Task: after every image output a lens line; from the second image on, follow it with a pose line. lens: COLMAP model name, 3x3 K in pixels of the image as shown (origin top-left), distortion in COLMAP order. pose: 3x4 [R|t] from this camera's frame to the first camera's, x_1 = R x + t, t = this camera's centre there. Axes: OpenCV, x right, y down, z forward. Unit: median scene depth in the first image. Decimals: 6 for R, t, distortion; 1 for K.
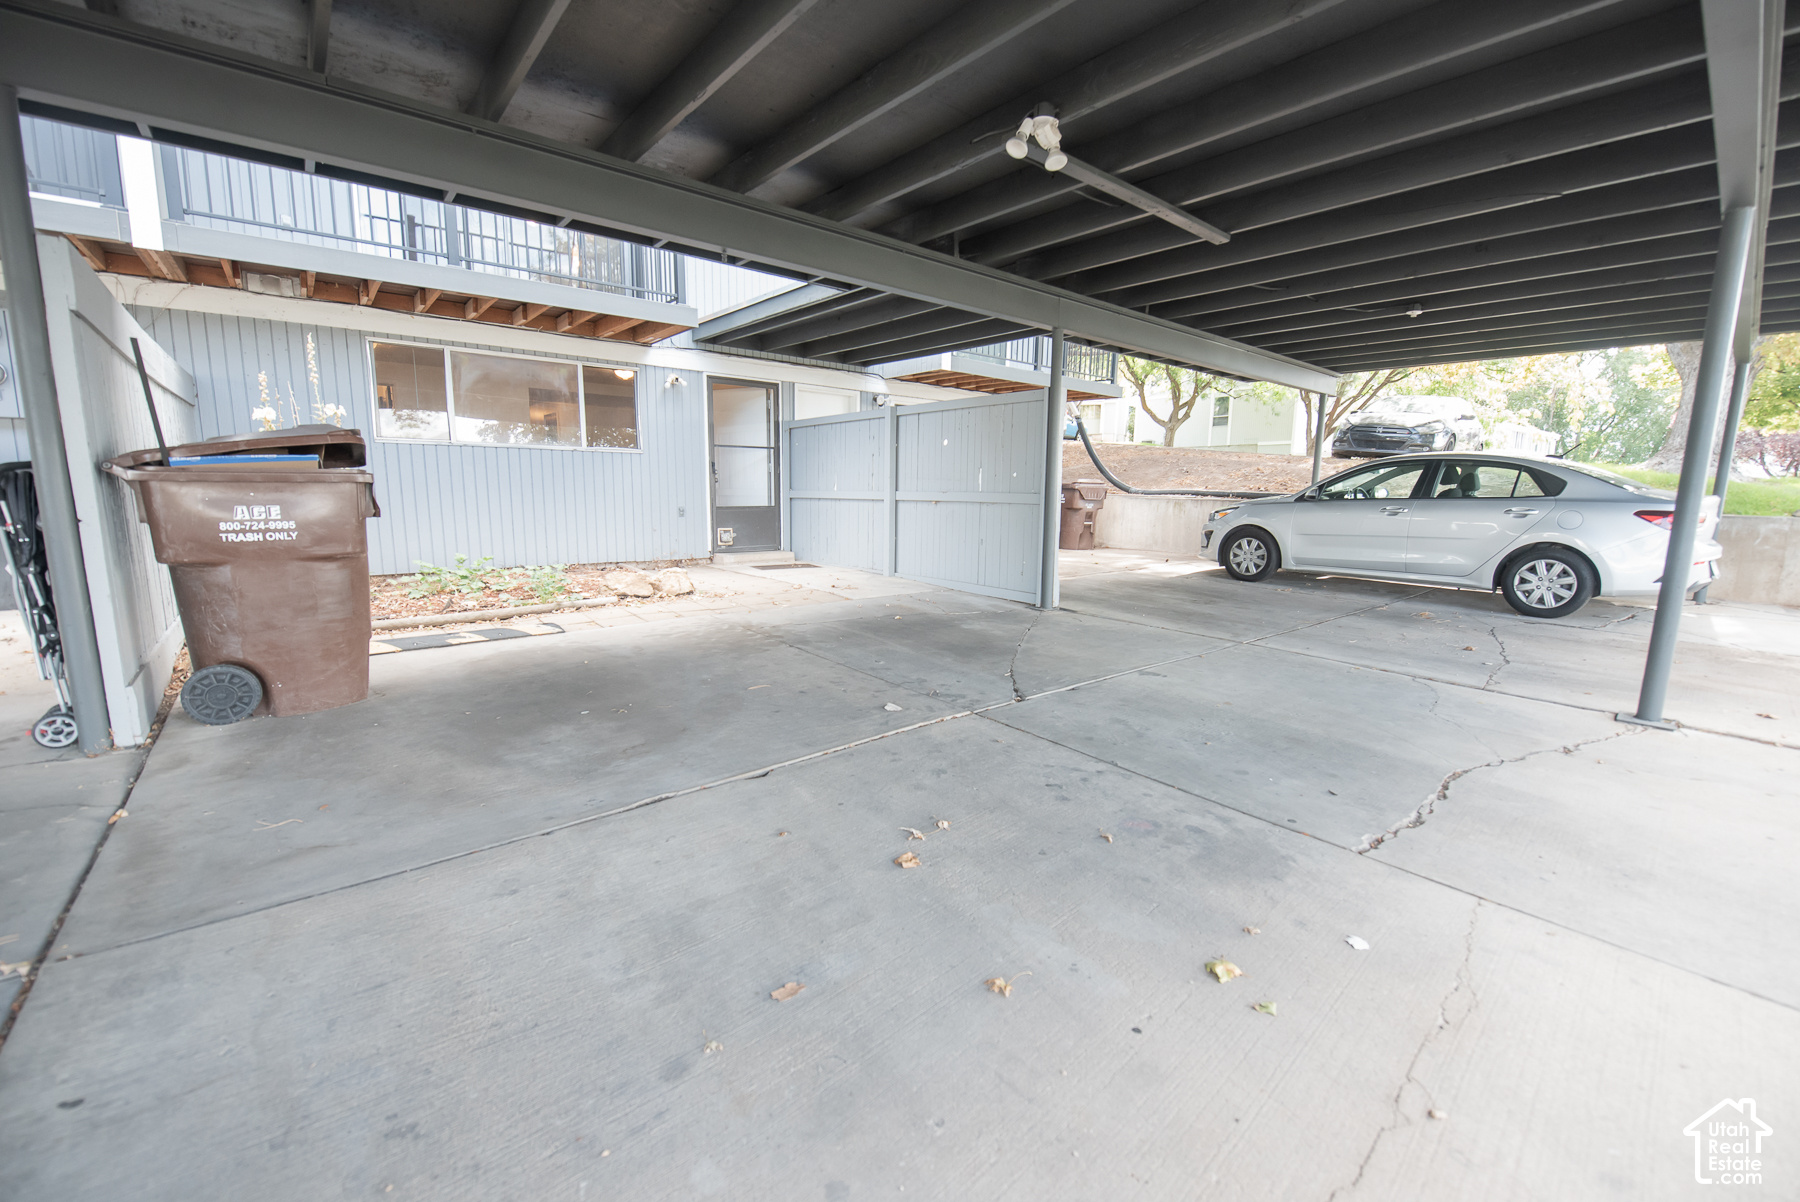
lens RADIAL K [[720.7, 0, 908.0], [0, 720.7, 604.9], [0, 0, 1]] dist [-0.015858, -0.002070]
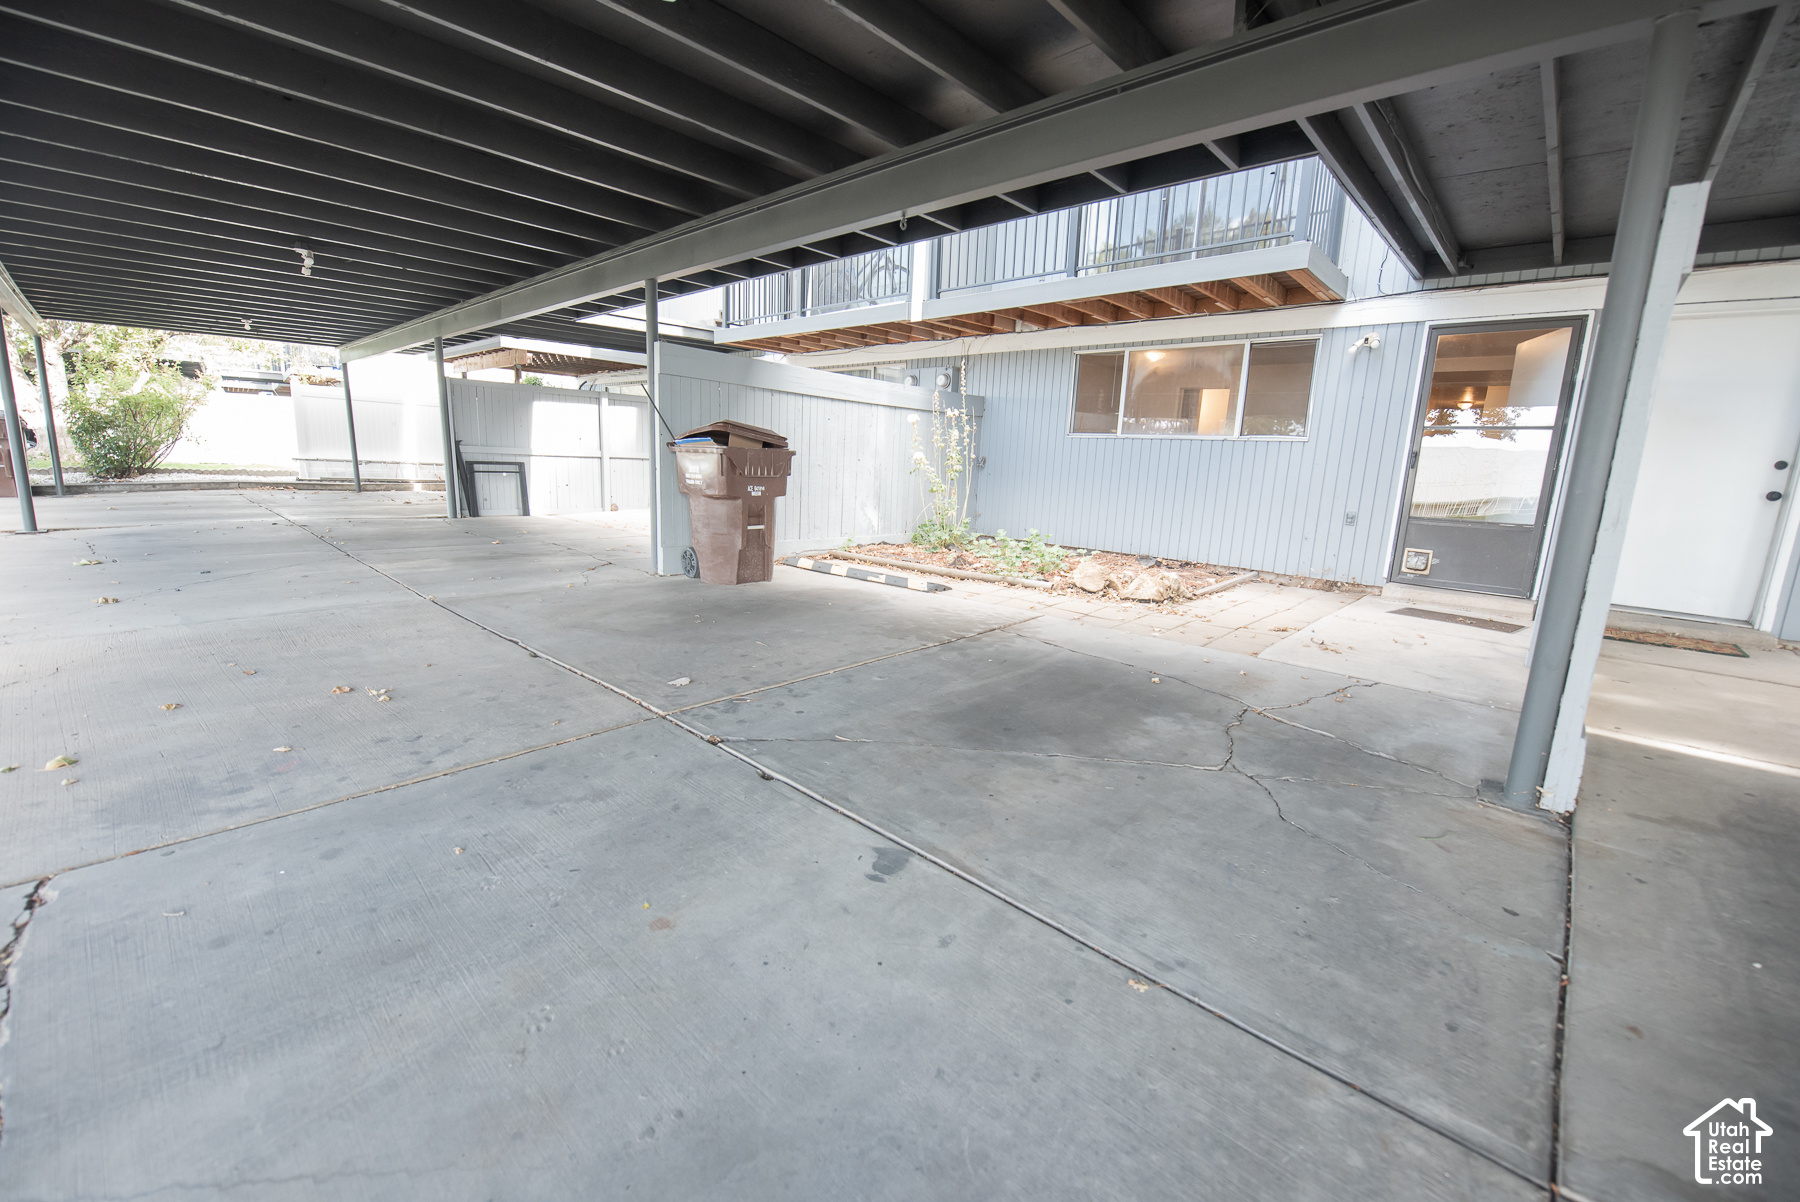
lens RADIAL K [[720.7, 0, 900.9], [0, 720.7, 601.6], [0, 0, 1]] dist [-0.015858, -0.002070]
pose [[0.124674, 0.180393, -0.975661, 0.926690], [-0.201996, 0.967354, 0.153045, -0.165633], [0.971419, 0.177999, 0.157042, 1.117223]]
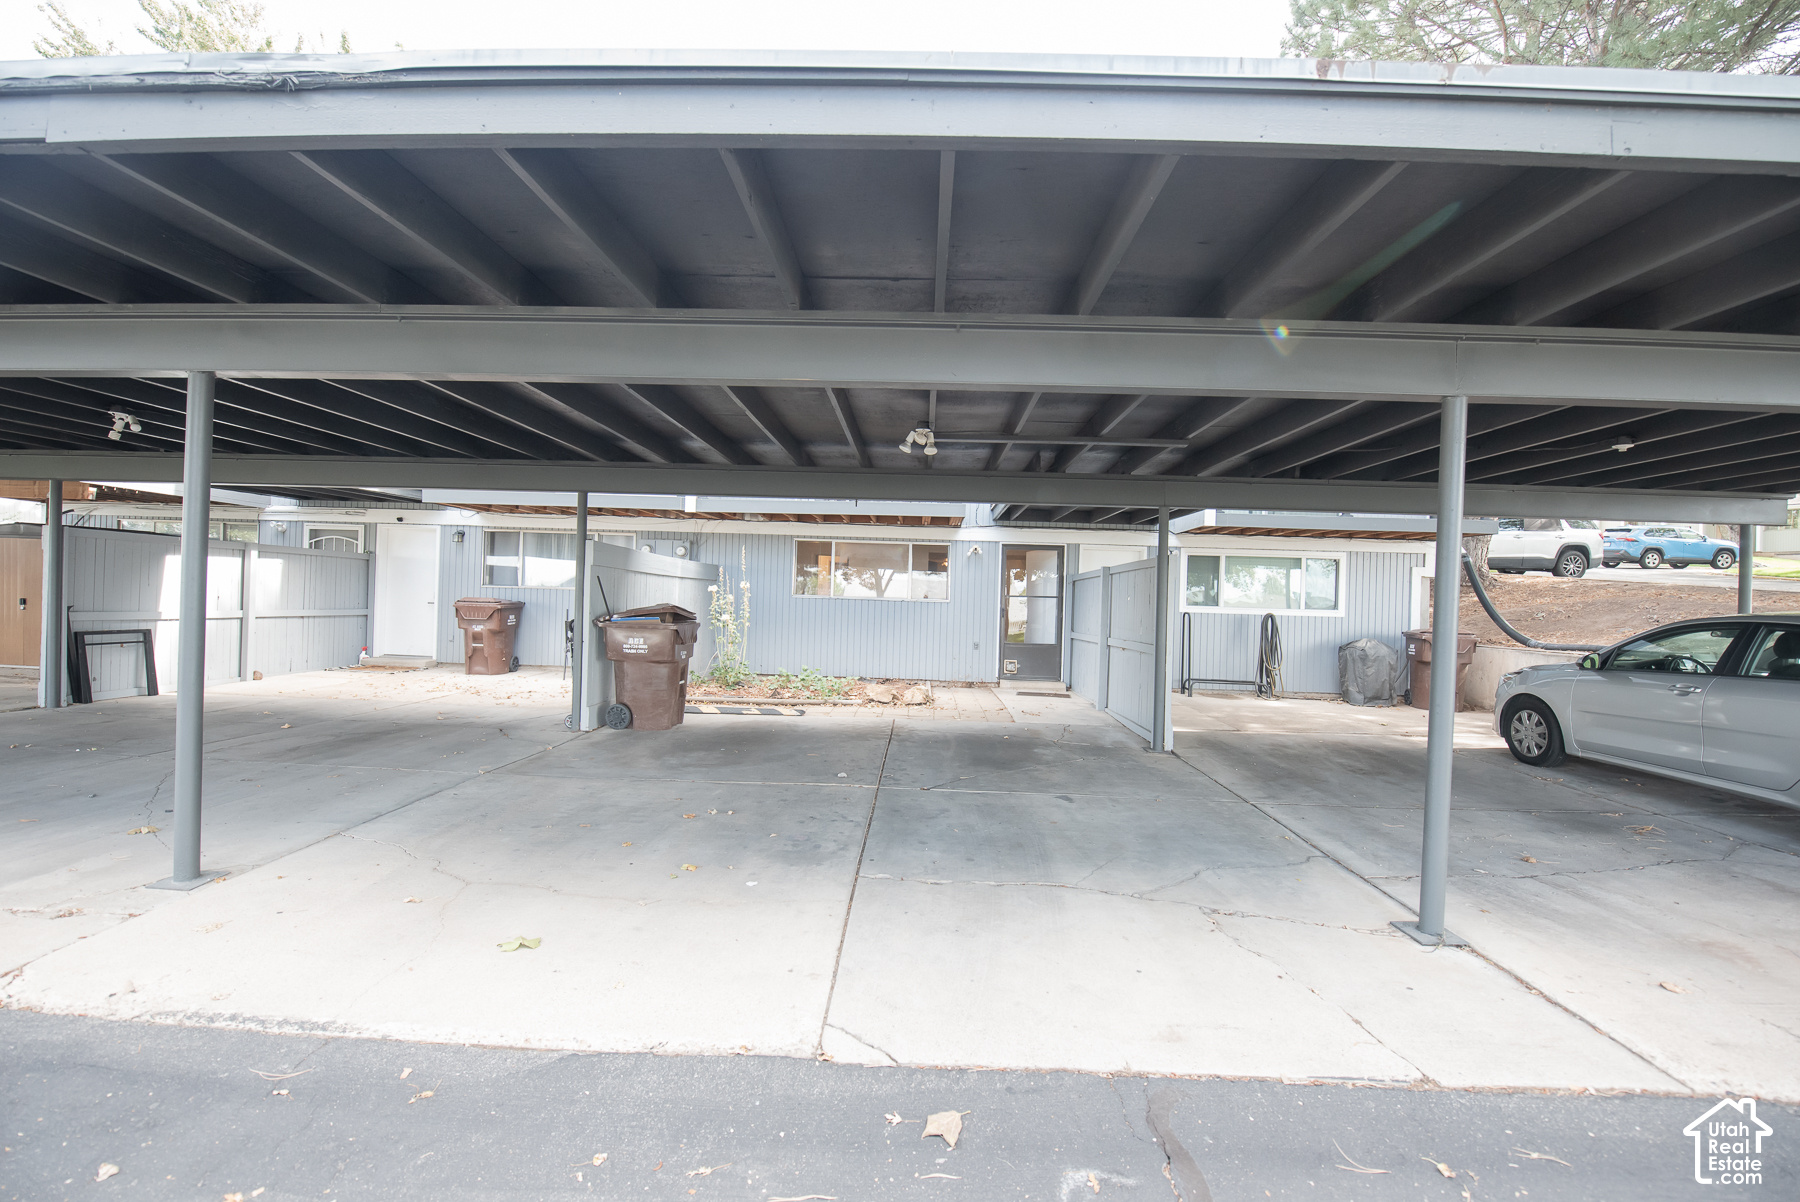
lens RADIAL K [[720.7, 0, 904.5], [0, 720.7, 595.3], [0, 0, 1]] dist [-0.015858, -0.002070]
pose [[0.746915, 0.001078, -0.664918, 1.169560], [-0.125669, 0.982205, -0.139574, -0.048665], [0.652936, 0.187809, 0.733759, -0.182052]]
